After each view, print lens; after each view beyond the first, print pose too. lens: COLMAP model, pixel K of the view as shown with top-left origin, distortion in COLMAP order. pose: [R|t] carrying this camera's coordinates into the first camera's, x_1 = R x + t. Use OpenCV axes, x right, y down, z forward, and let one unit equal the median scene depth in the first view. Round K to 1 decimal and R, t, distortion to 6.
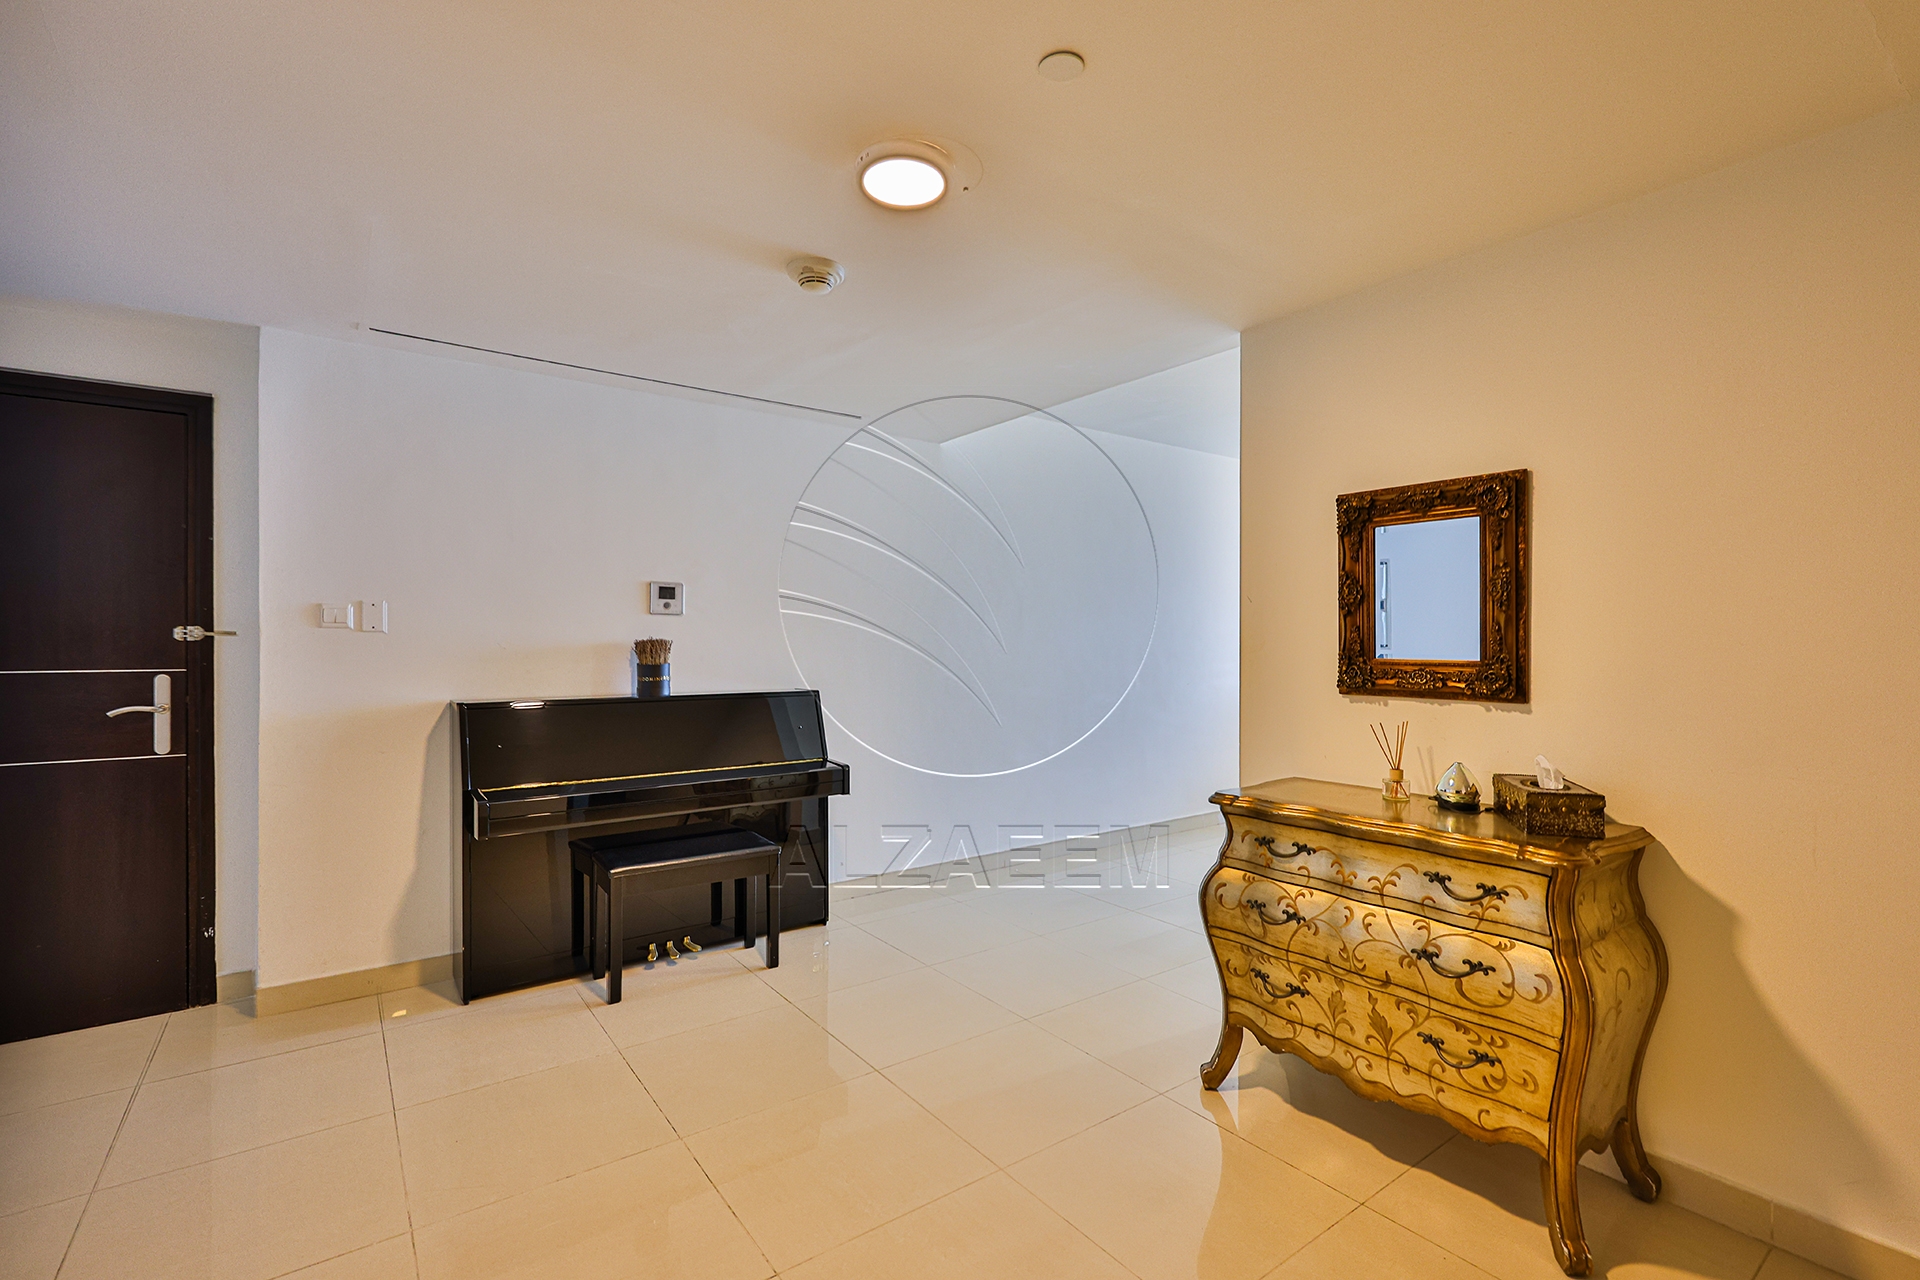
lens RADIAL K [[841.6, 0, 936.8], [0, 841.6, 656.3], [0, 0, 1]] dist [0.002756, -0.000039]
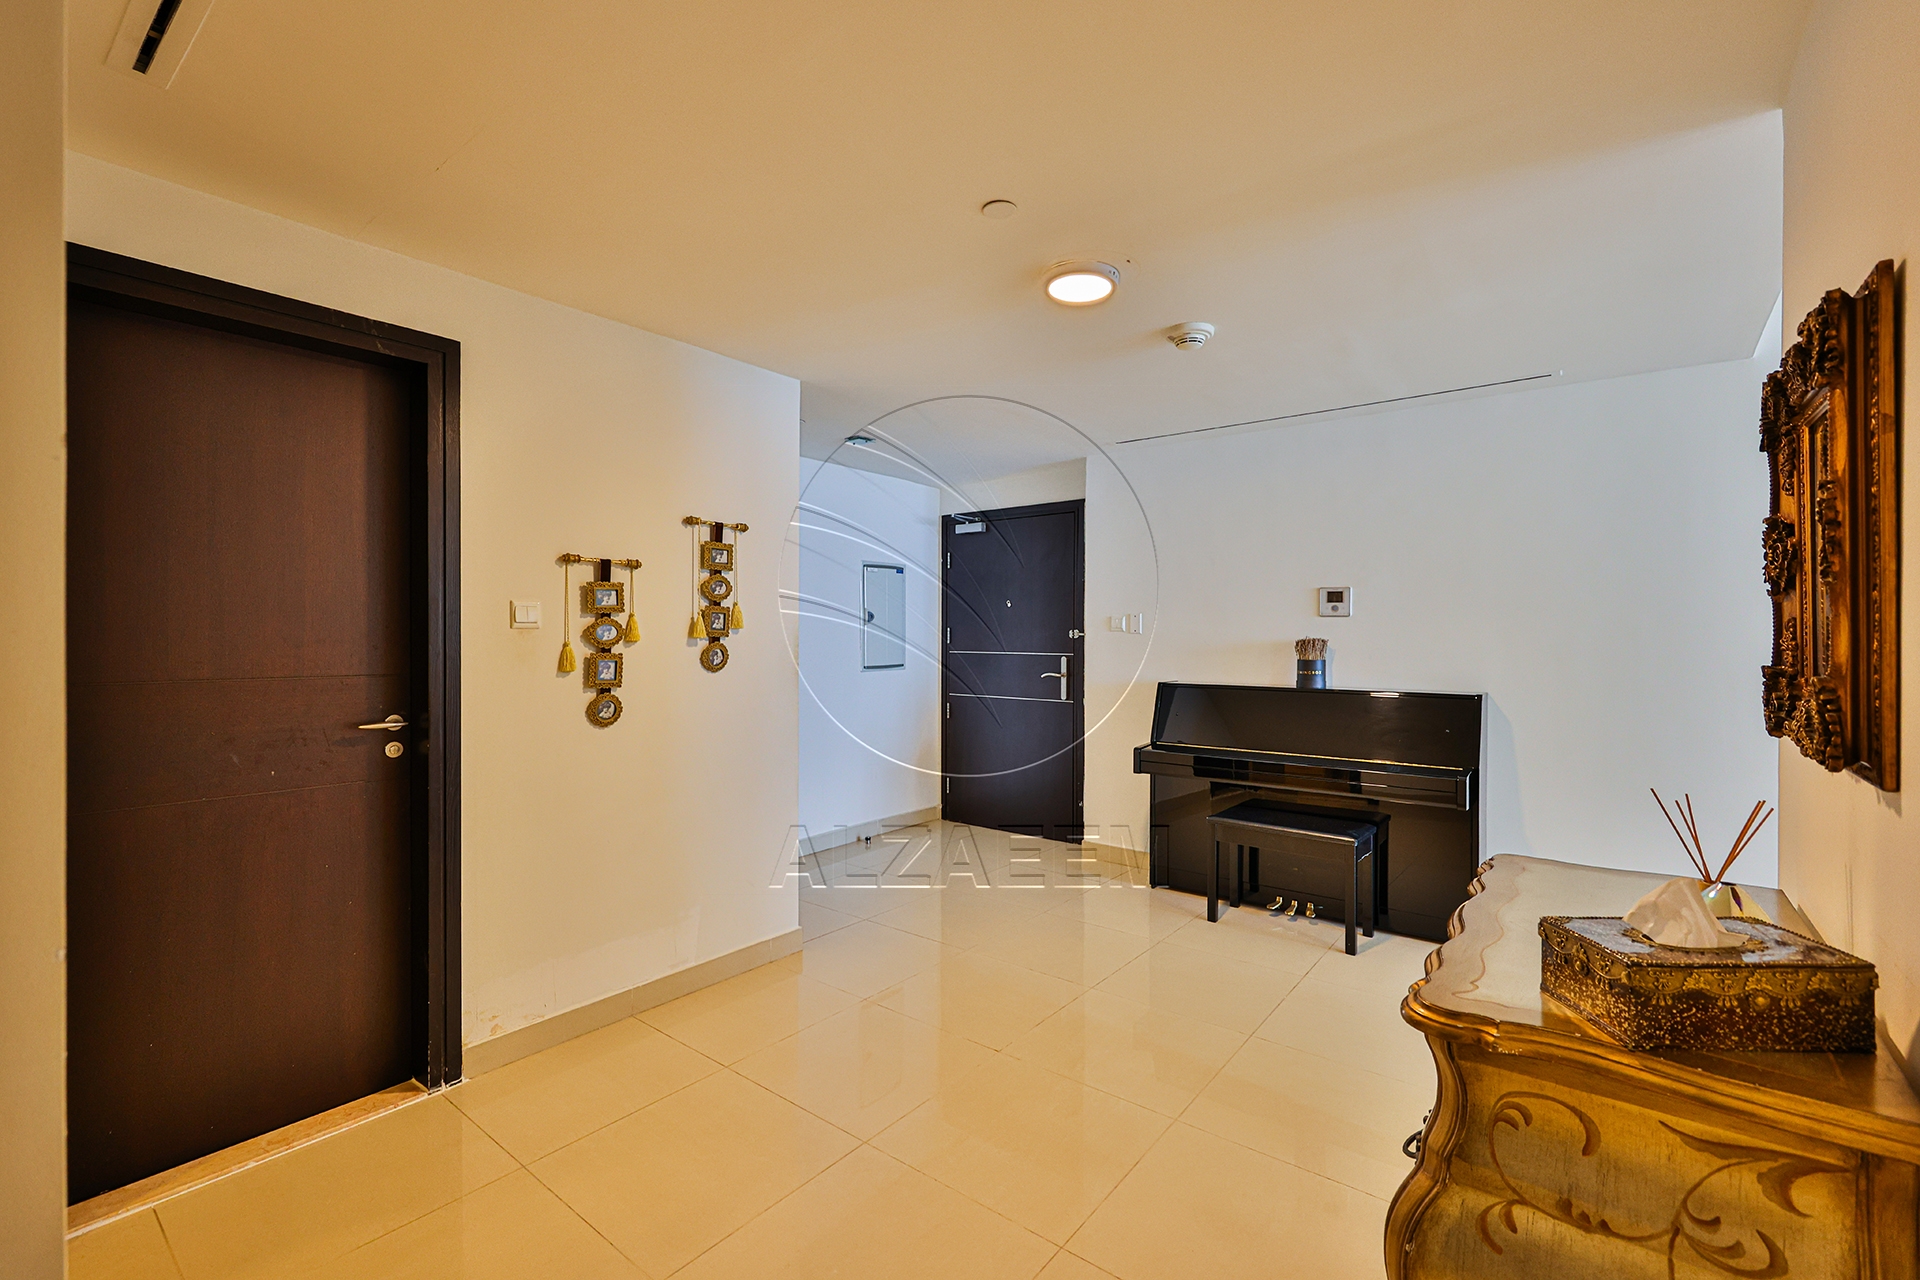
lens RADIAL K [[867.6, 0, 958.9], [0, 867.6, 621.5], [0, 0, 1]] dist [0.001457, 0.000552]
pose [[0.265563, -0.011548, -0.964024, 0.712005], [-0.016852, 0.999720, -0.016618, -0.016750], [0.963946, 0.020659, 0.265294, 0.236898]]
